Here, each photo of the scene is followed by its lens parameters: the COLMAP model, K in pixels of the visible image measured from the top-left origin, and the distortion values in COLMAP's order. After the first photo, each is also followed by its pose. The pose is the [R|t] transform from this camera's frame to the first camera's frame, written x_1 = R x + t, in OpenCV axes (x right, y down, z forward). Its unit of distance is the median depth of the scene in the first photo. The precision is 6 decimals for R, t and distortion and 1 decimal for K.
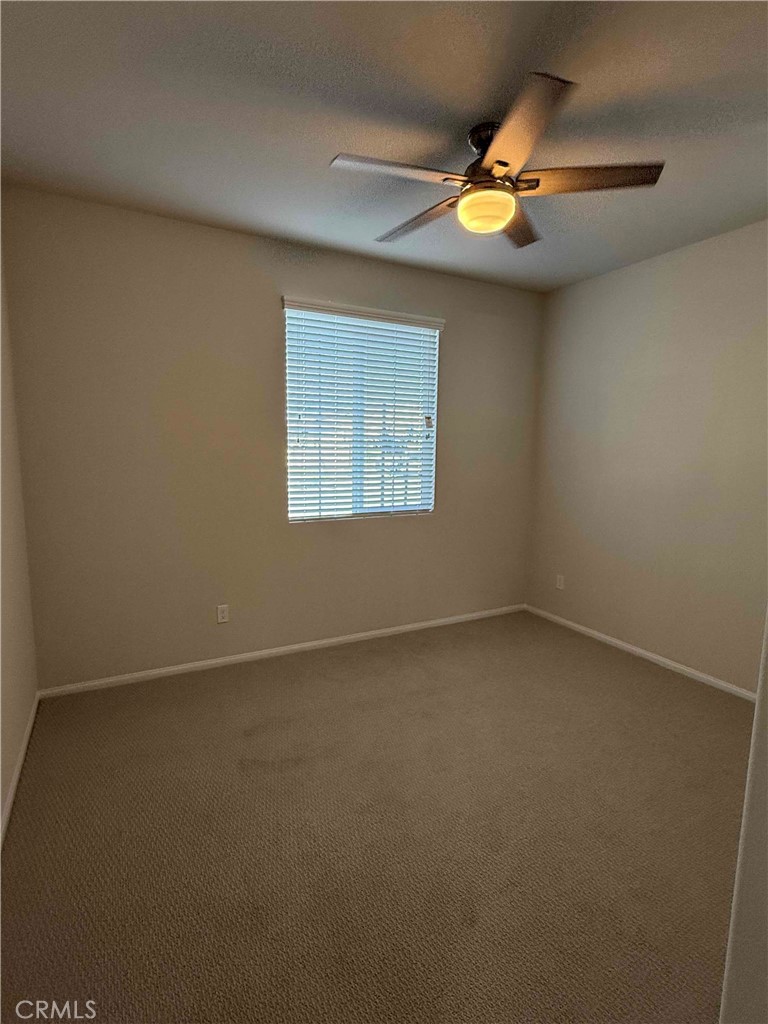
lens RADIAL K [[508.1, 0, 378.0], [0, 508.1, 516.5], [0, 0, 1]] dist [-0.002809, 0.002150]
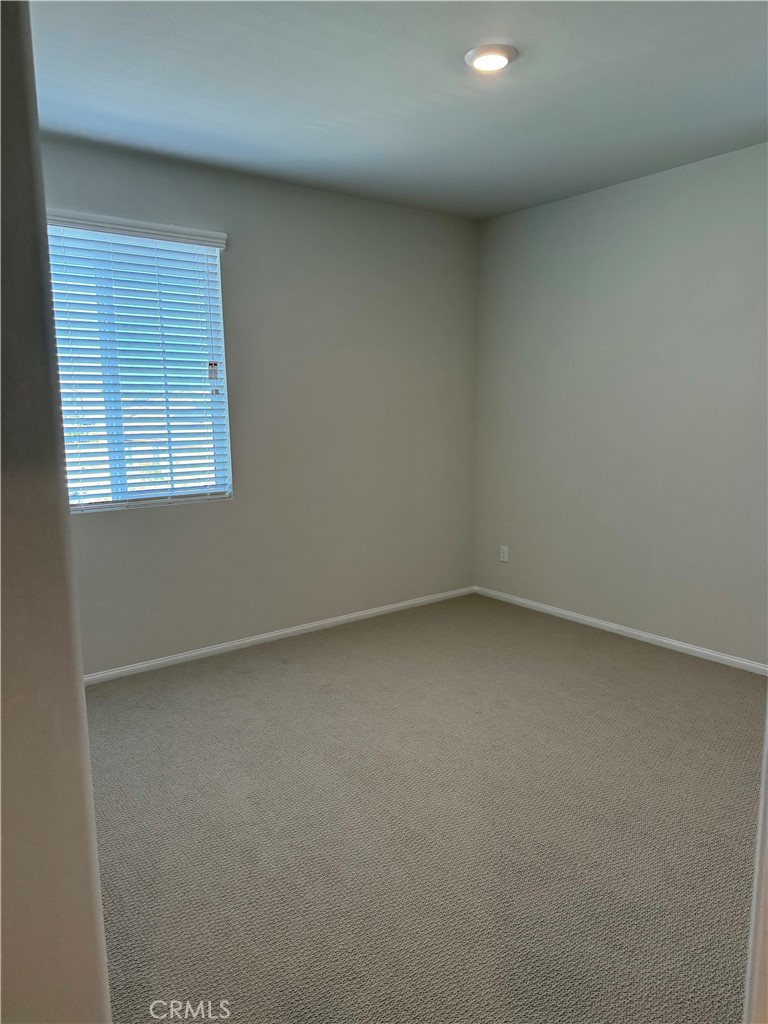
lens RADIAL K [[565.5, 0, 387.0], [0, 565.5, 505.5], [0, 0, 1]] dist [-0.030418, -0.000156]
pose [[0.997271, -0.022747, 0.070235, 0.325191], [0.020147, 0.999093, 0.037514, -0.023540], [-0.071024, -0.035997, 0.996825, 0.179661]]
